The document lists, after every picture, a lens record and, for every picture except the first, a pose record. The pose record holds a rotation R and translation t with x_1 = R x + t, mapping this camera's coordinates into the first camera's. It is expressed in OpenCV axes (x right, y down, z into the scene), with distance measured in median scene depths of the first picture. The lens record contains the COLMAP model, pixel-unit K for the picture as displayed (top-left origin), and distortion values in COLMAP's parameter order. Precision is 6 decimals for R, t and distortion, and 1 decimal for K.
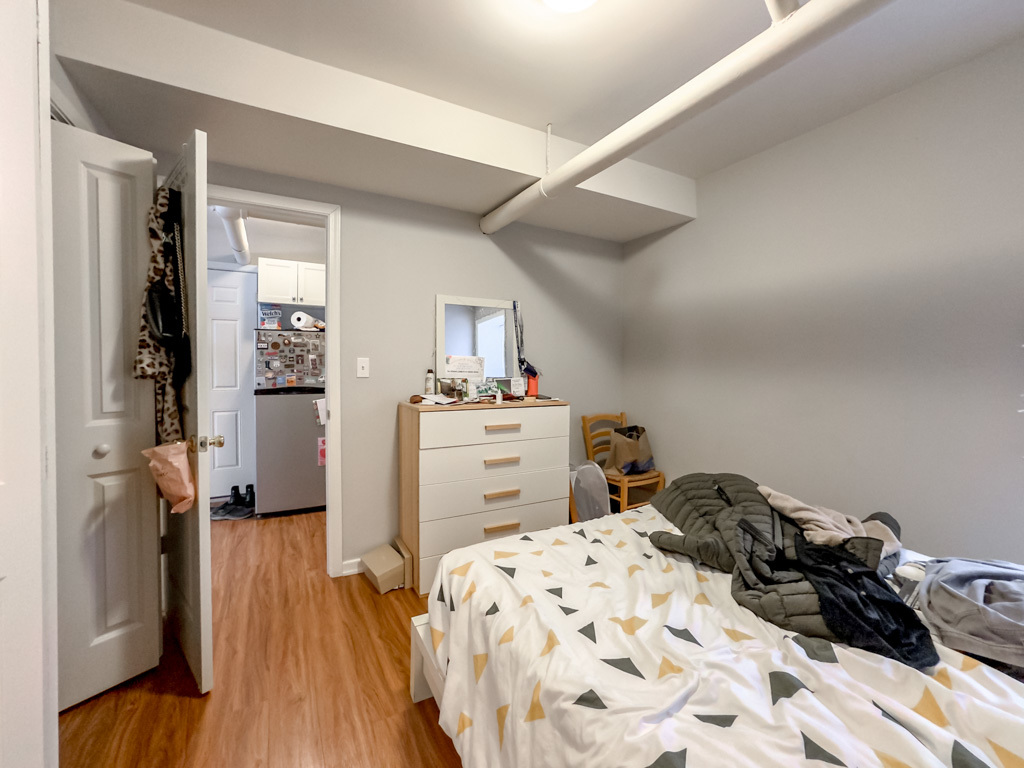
lens RADIAL K [[421.2, 0, 505.9], [0, 421.2, 373.9], [0, 0, 1]] dist [-0.031714, 0.013857]
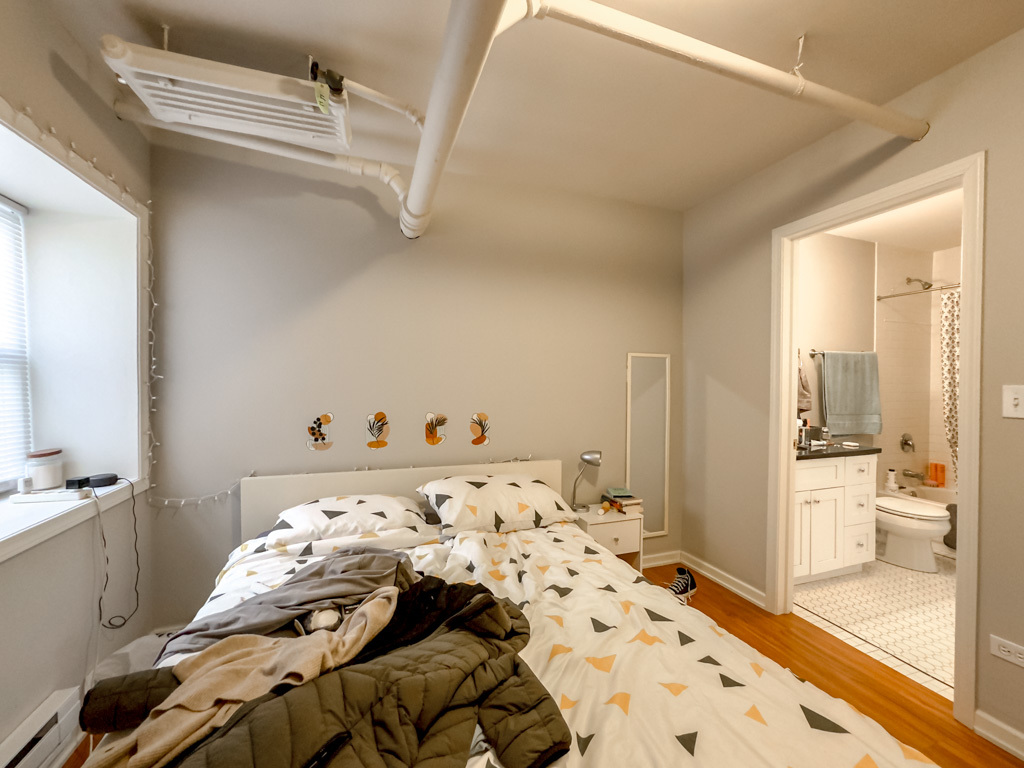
lens RADIAL K [[421.2, 0, 508.9], [0, 421.2, 386.6], [0, 0, 1]] dist [-0.031714, 0.013857]
pose [[-0.985462, -0.013900, 0.169328, 0.454528], [-0.007829, 0.999304, 0.036473, -0.091910], [-0.169717, 0.034617, -0.984885, 2.018917]]
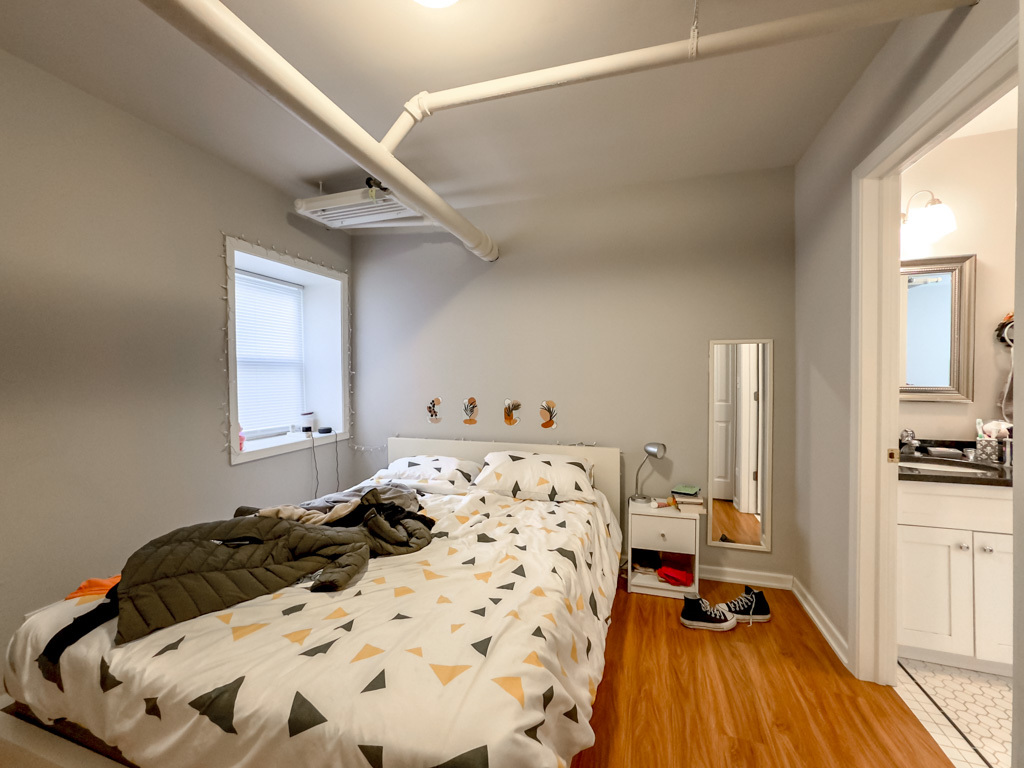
lens RADIAL K [[421.2, 0, 512.9], [0, 421.2, 377.9], [0, 0, 1]] dist [-0.031714, 0.013857]
pose [[-0.688997, -0.011999, 0.724665, -0.739838], [0.017832, 0.999280, 0.033500, -0.099874], [-0.724545, 0.036004, -0.688287, 1.776695]]
